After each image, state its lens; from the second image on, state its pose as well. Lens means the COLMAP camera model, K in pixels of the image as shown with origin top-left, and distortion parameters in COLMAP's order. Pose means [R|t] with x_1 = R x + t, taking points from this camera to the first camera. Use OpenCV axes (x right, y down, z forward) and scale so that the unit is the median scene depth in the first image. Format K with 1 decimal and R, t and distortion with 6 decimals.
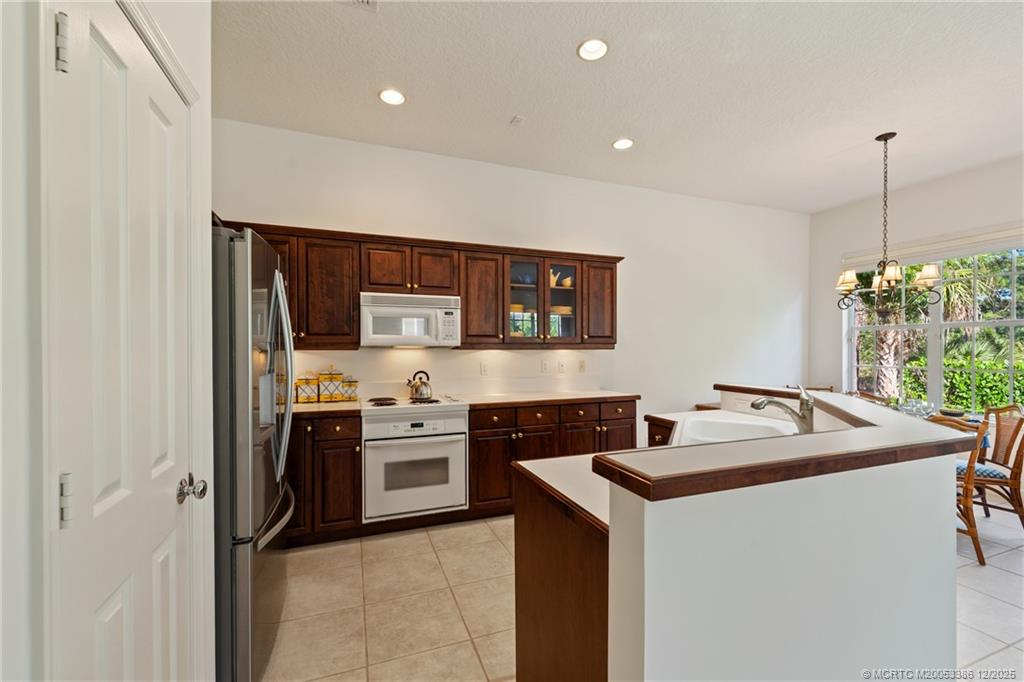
lens RADIAL K [[418.4, 0, 512.0], [0, 418.4, 341.0], [0, 0, 1]] dist [0.009357, -0.000253]
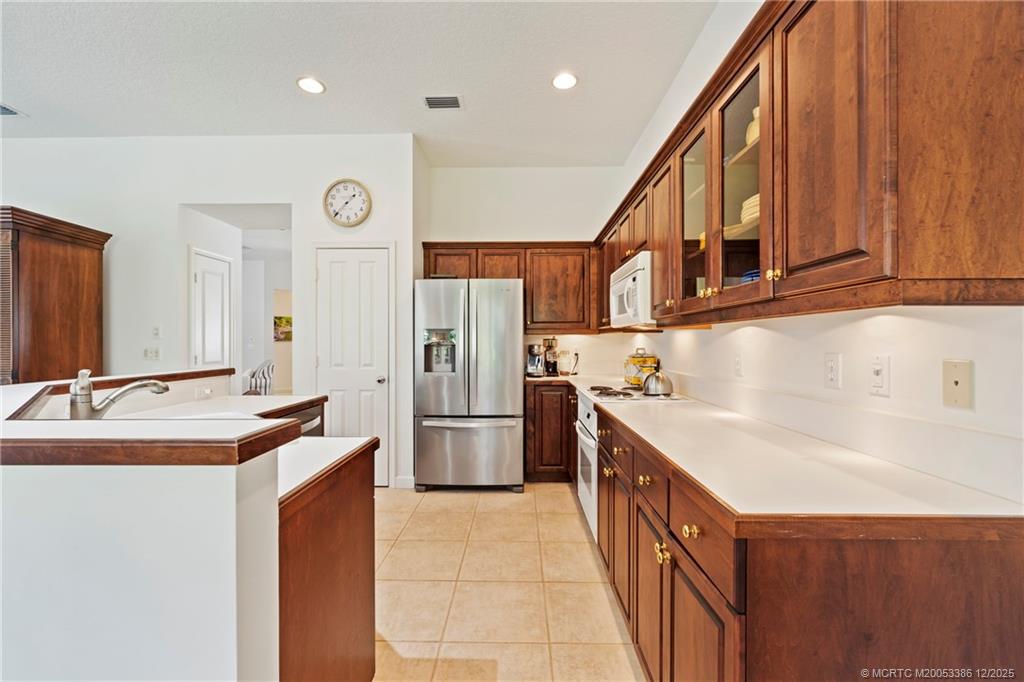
lens RADIAL K [[418.4, 0, 512.0], [0, 418.4, 341.0], [0, 0, 1]] dist [0.009357, -0.000253]
pose [[-0.375718, -0.000494, -0.926734, 0.822936], [0.036945, 0.999197, -0.015512, 0.053534], [0.925997, -0.040067, -0.375398, 1.469102]]
